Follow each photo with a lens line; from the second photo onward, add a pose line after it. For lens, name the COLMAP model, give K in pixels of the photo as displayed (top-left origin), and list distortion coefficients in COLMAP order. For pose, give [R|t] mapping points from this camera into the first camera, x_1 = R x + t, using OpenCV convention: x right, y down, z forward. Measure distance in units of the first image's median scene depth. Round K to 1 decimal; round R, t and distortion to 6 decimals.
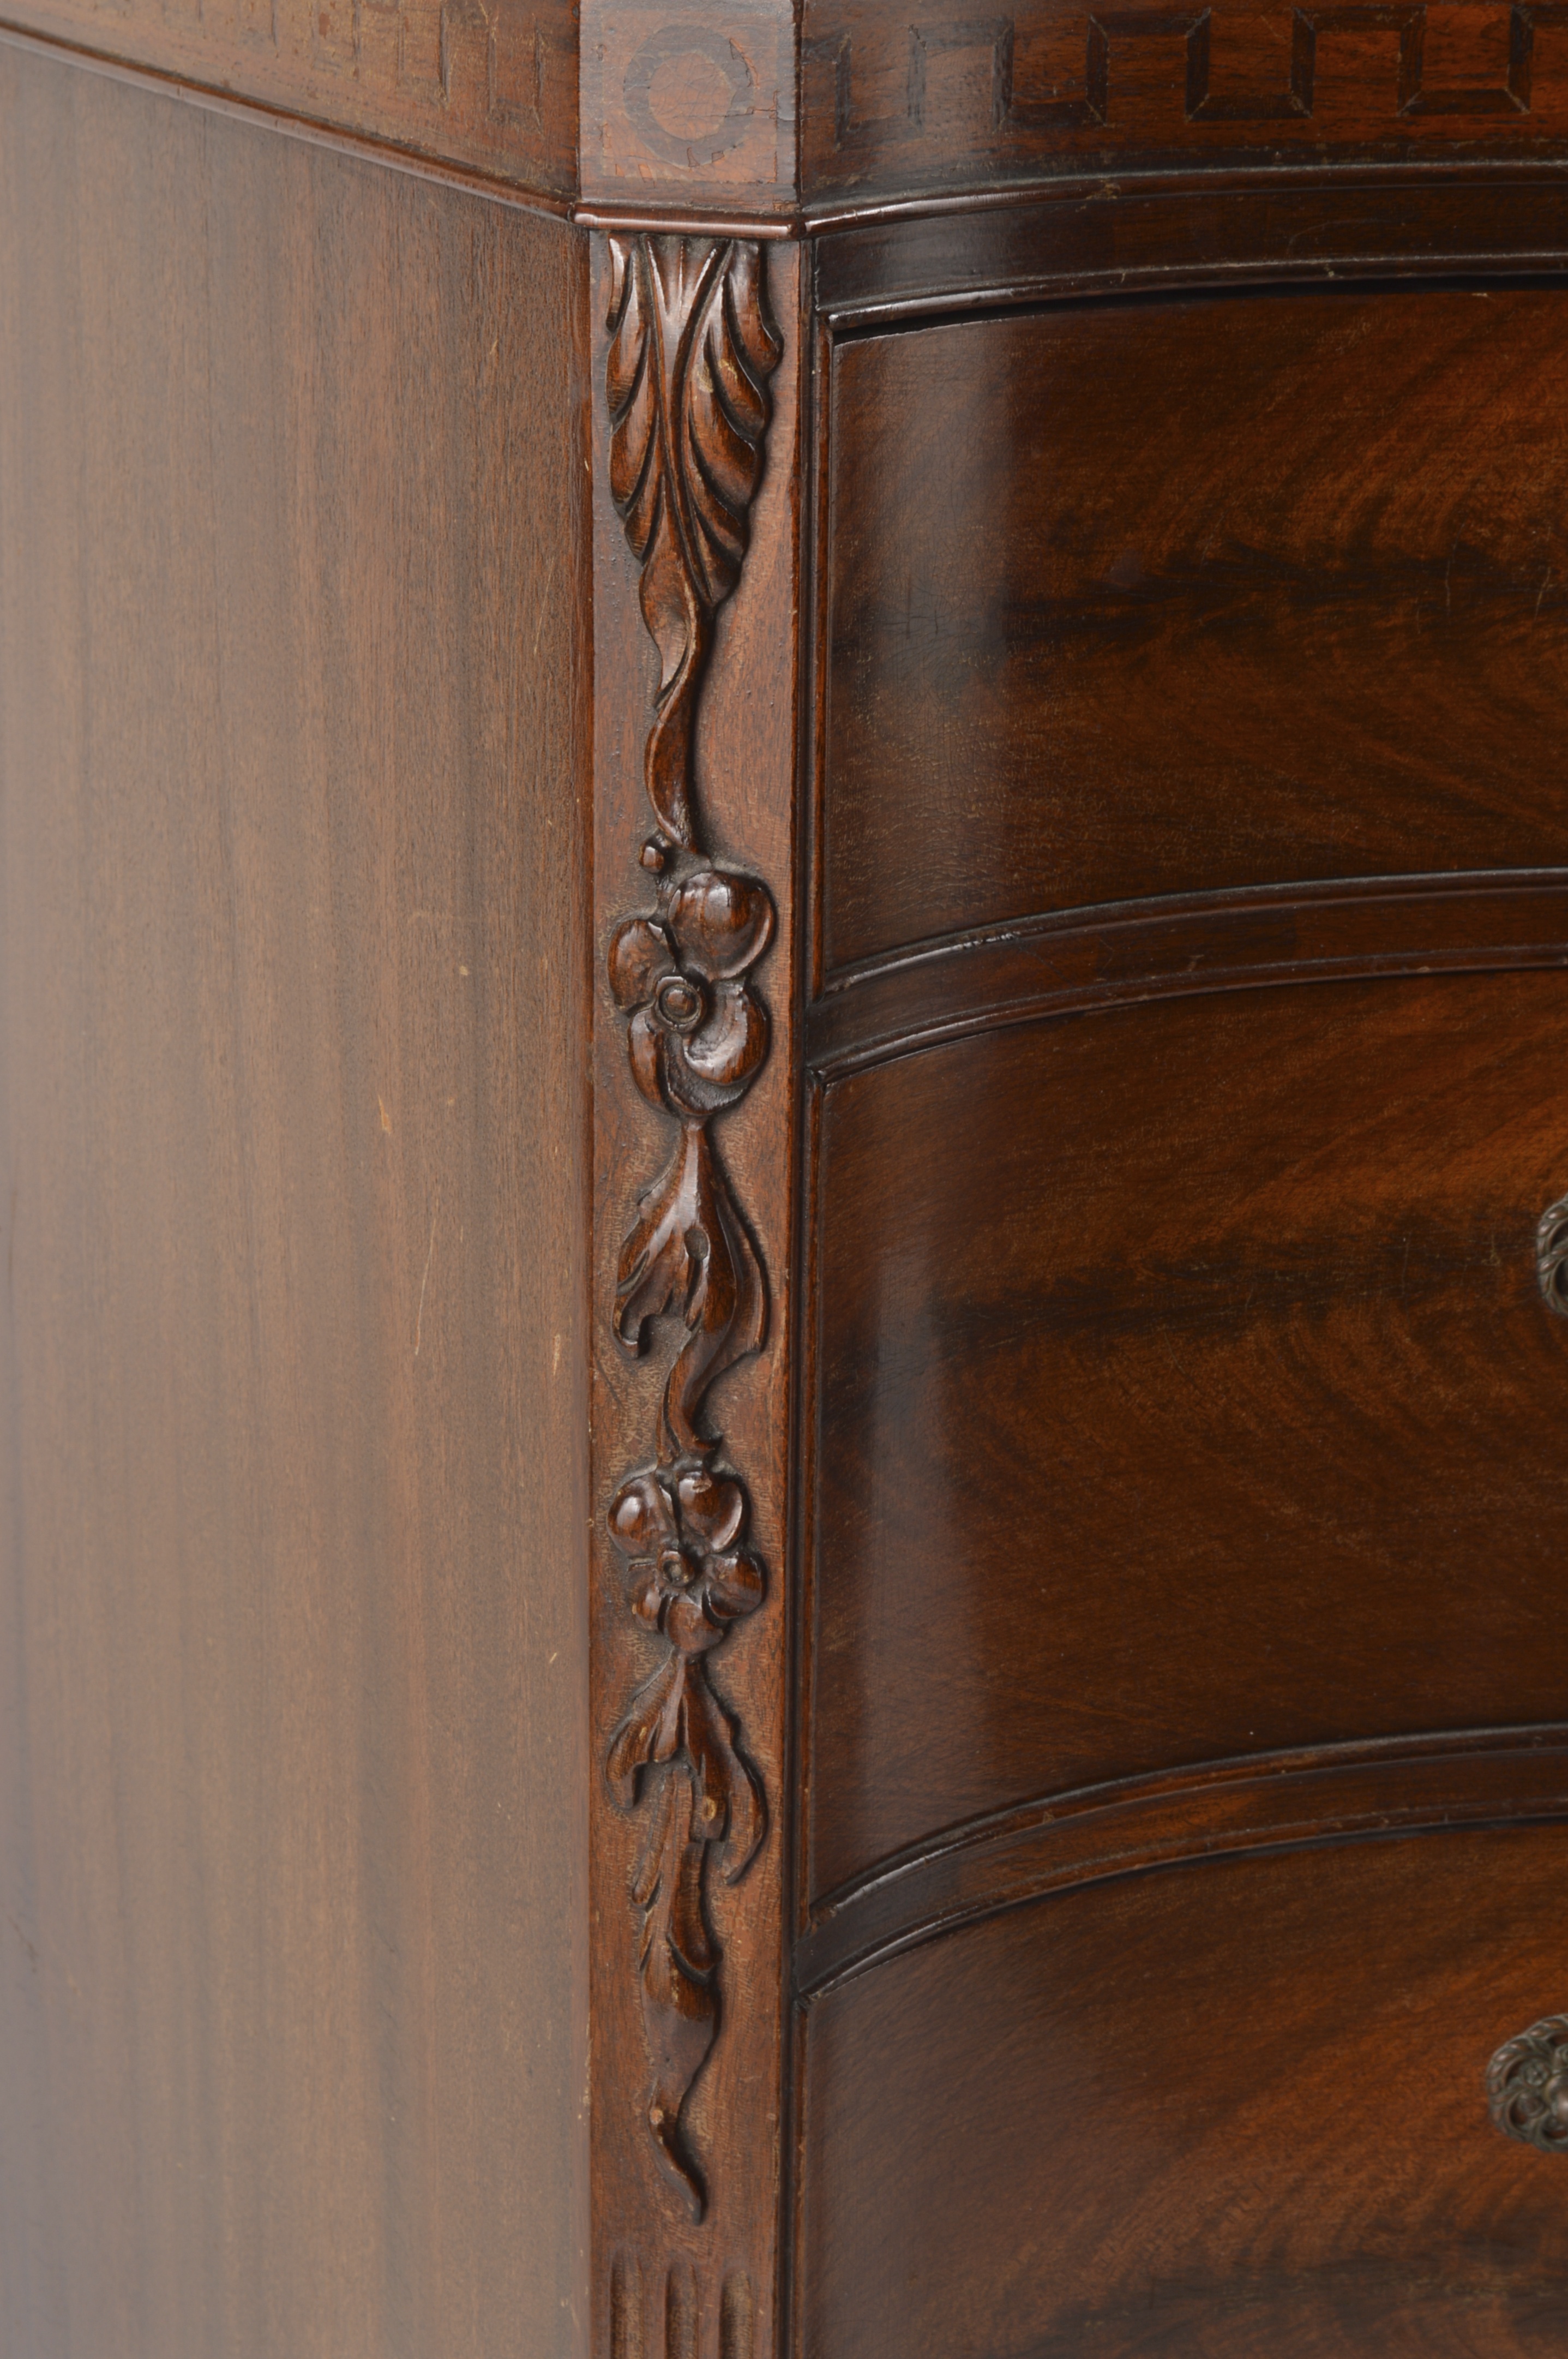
lens RADIAL K [[4884.9, 0, 784.0], [0, 4884.9, 1179.5], [0, 0, 1]] dist [-0.001761, -0.106234]
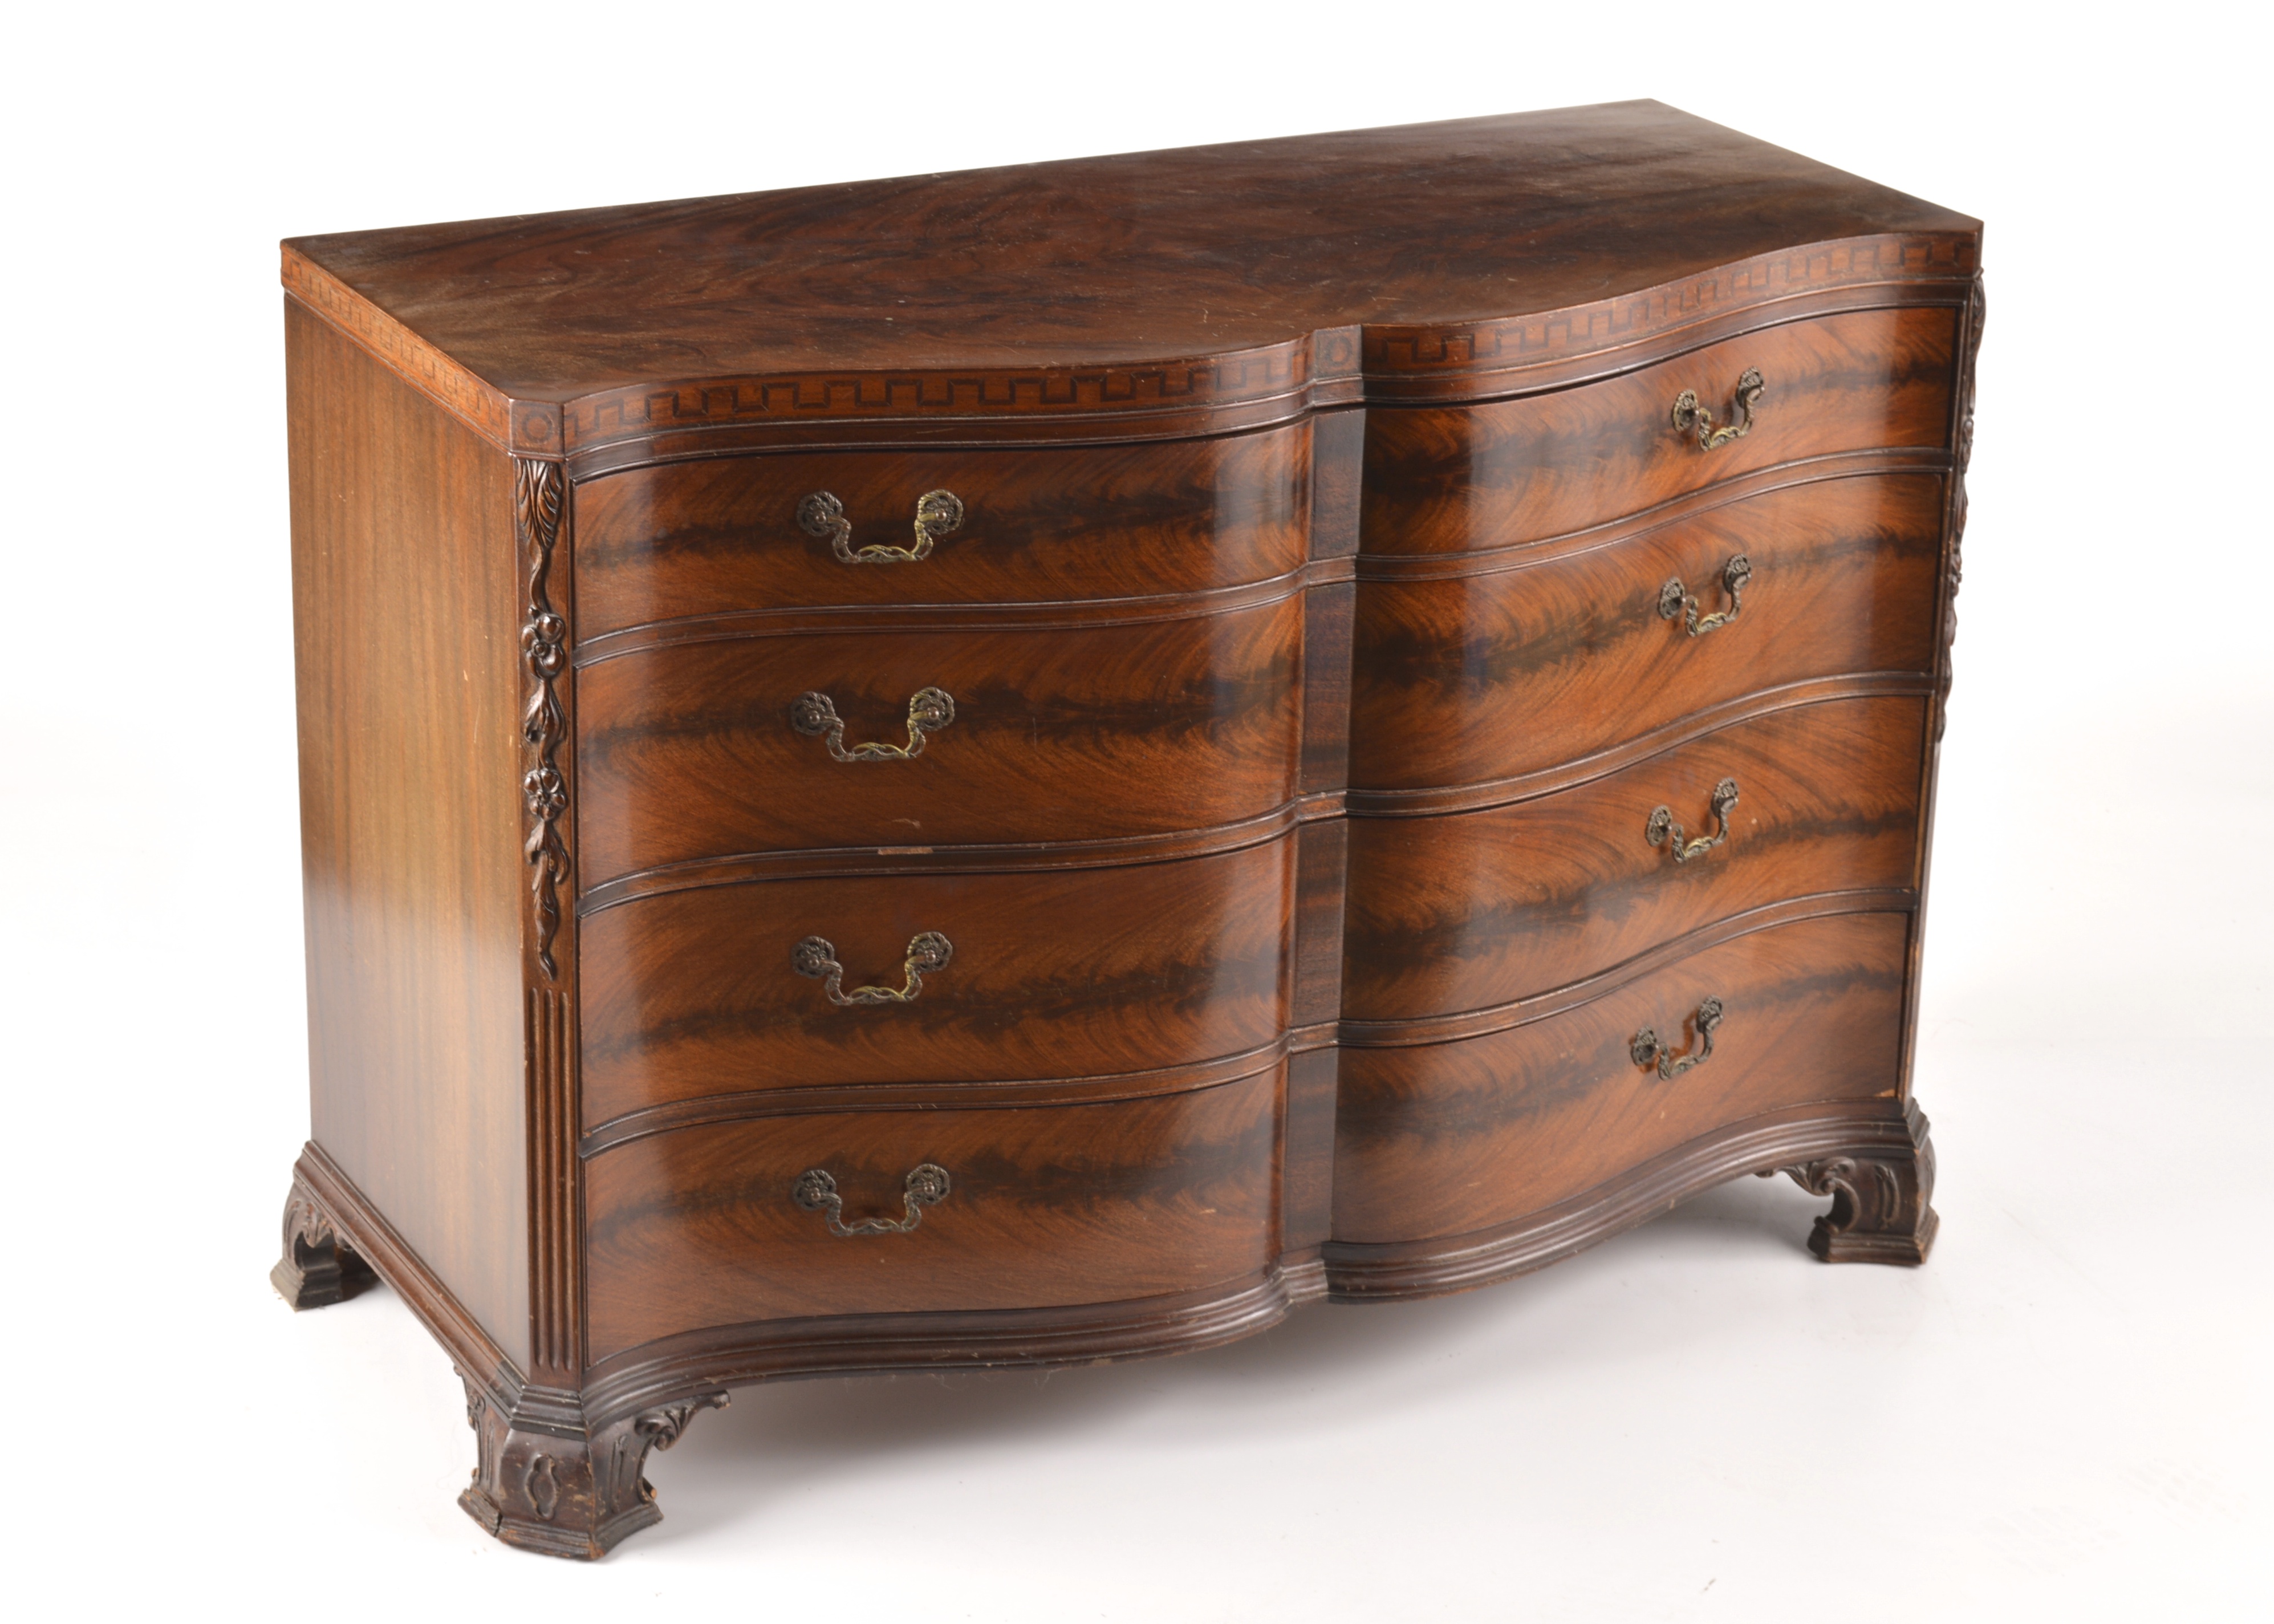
lens RADIAL K [[5010.8, 0, 962.2], [0, 5010.8, 803.7], [0, 0, 1]] dist [0.012962, -0.540677]
pose [[0.999990, 0.001068, 0.004415, 0.273417], [-0.001227, 0.999345, 0.036177, -0.053828], [-0.004373, -0.036182, 0.999336, -2.748866]]
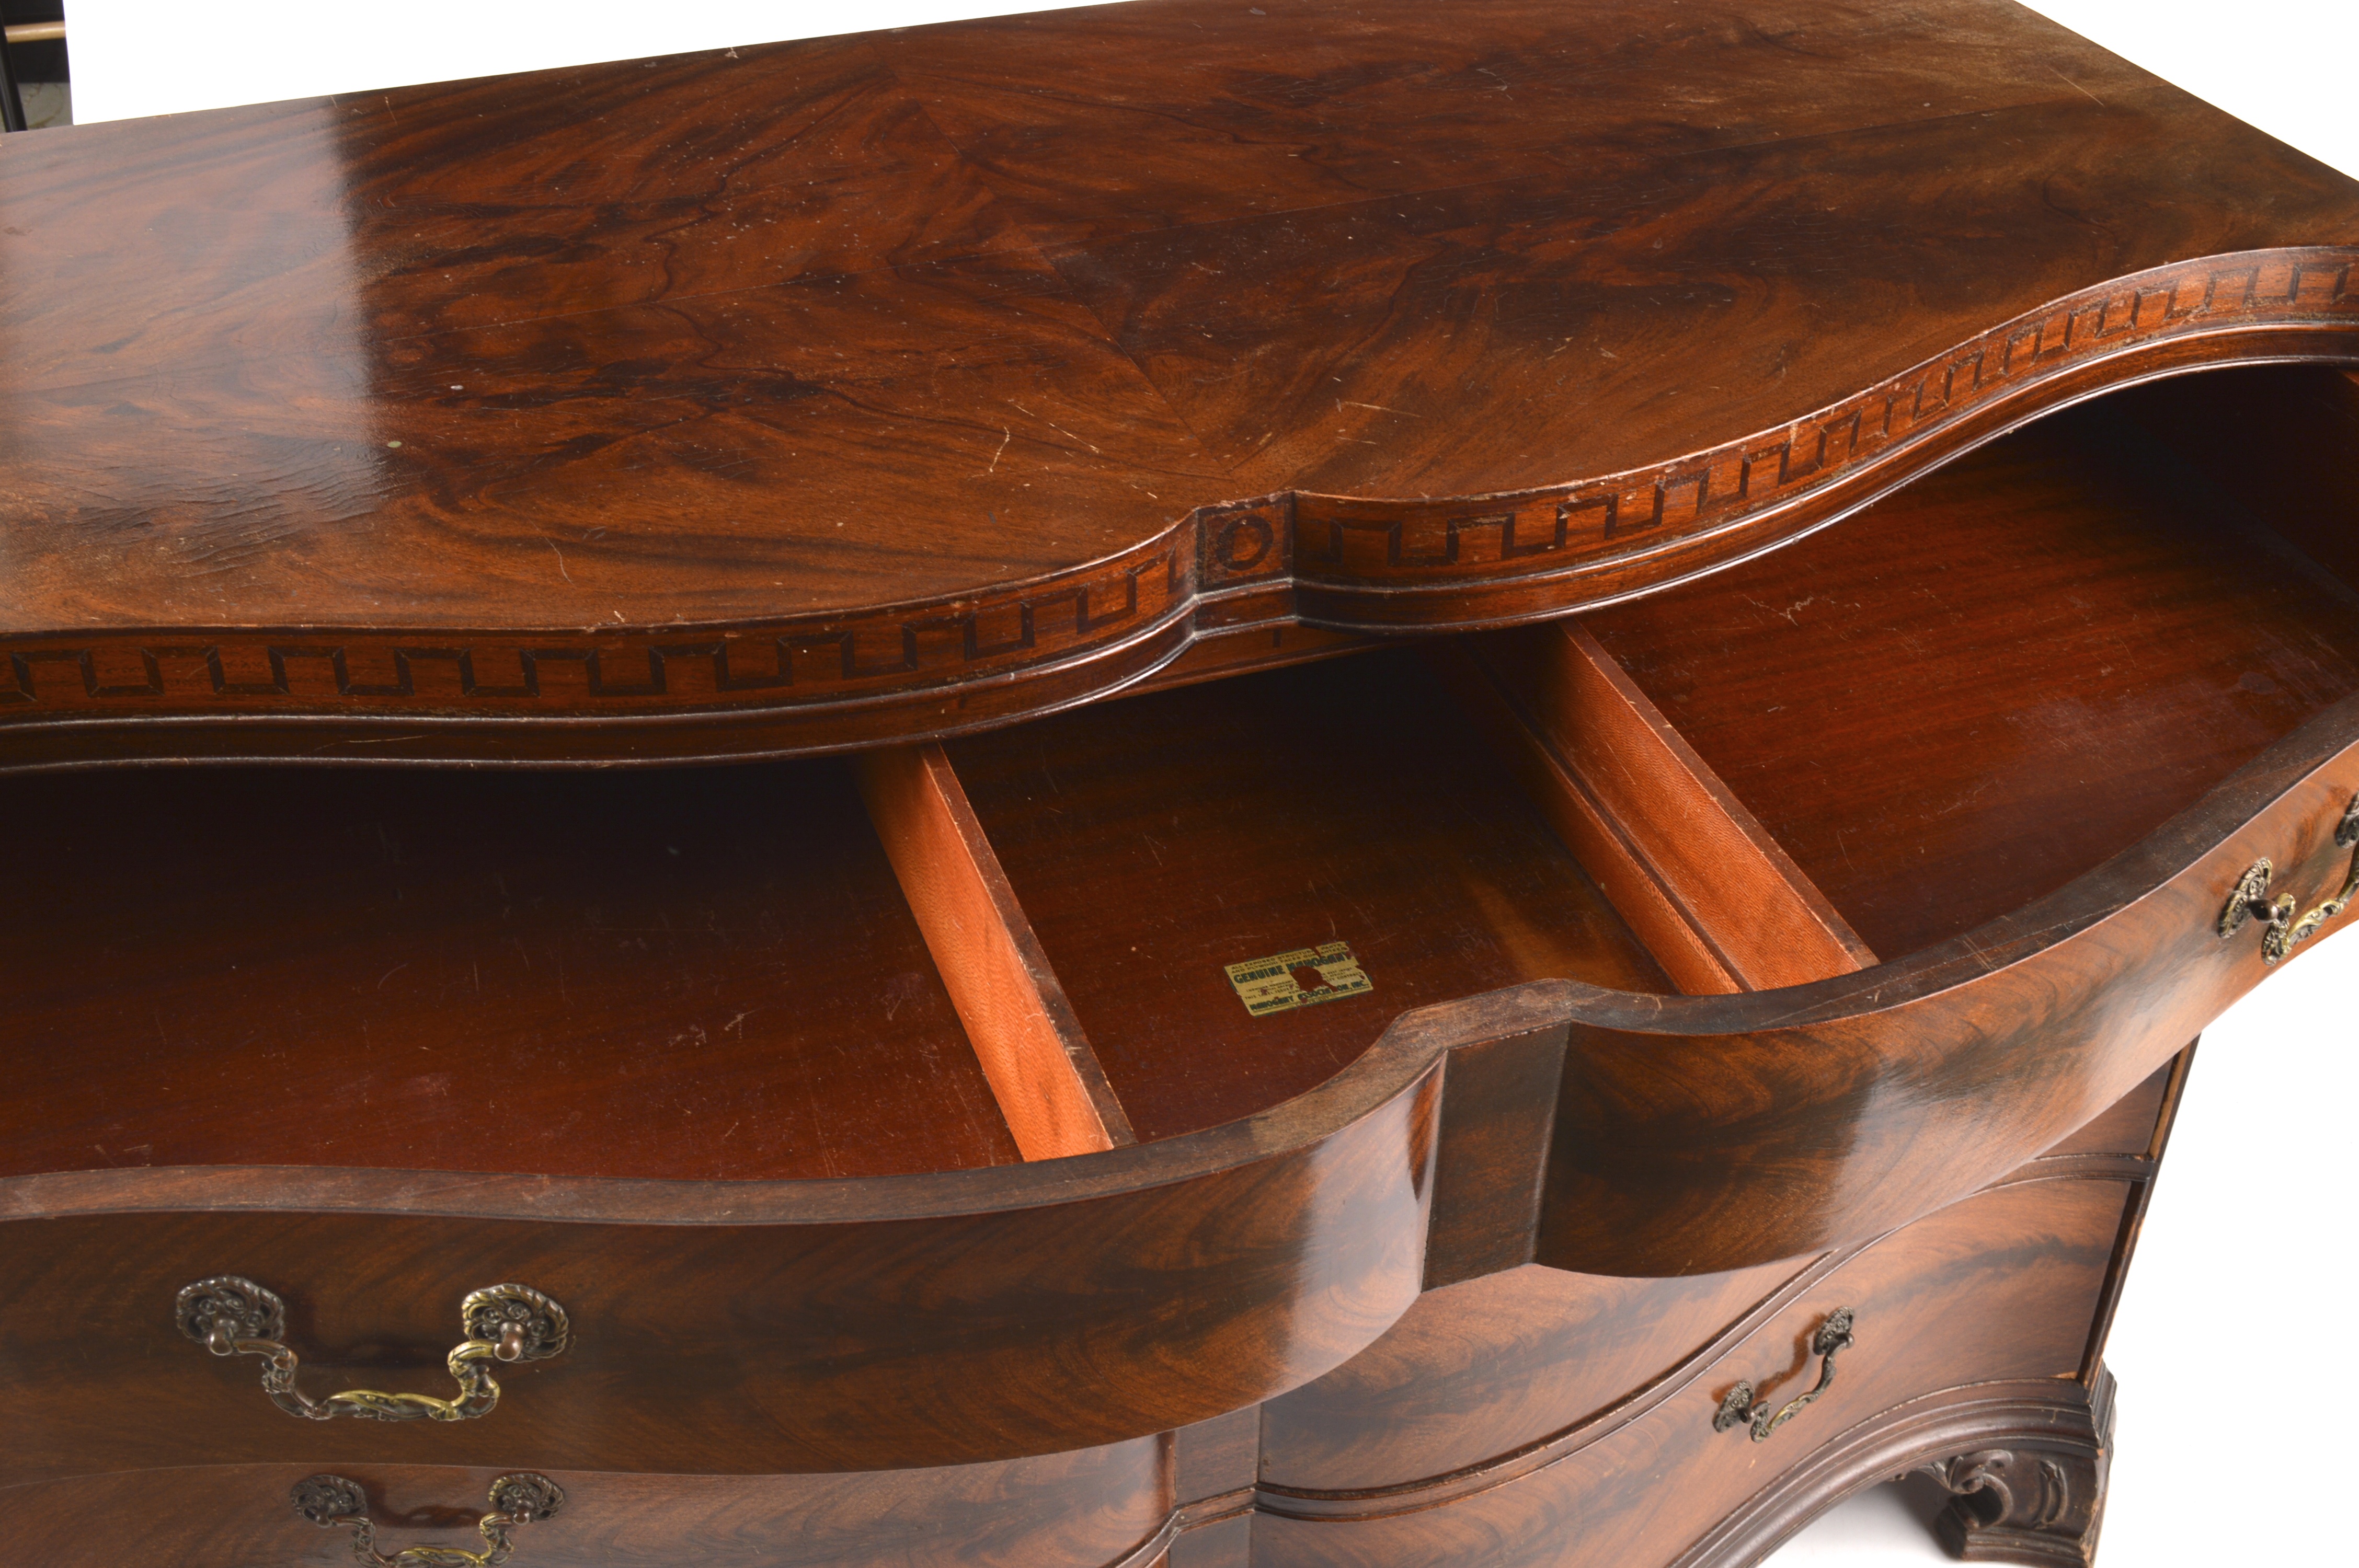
lens RADIAL K [[2672.4, 0, 1179.5], [0, 2672.4, 784.0], [0, 0, 1]] dist [-0.157869, 0.512531]
pose [[0.996623, 0.052097, -0.063478, 0.624186], [-0.032303, 0.959393, 0.280216, -0.463431], [0.075499, -0.277219, 0.957836, 0.068616]]
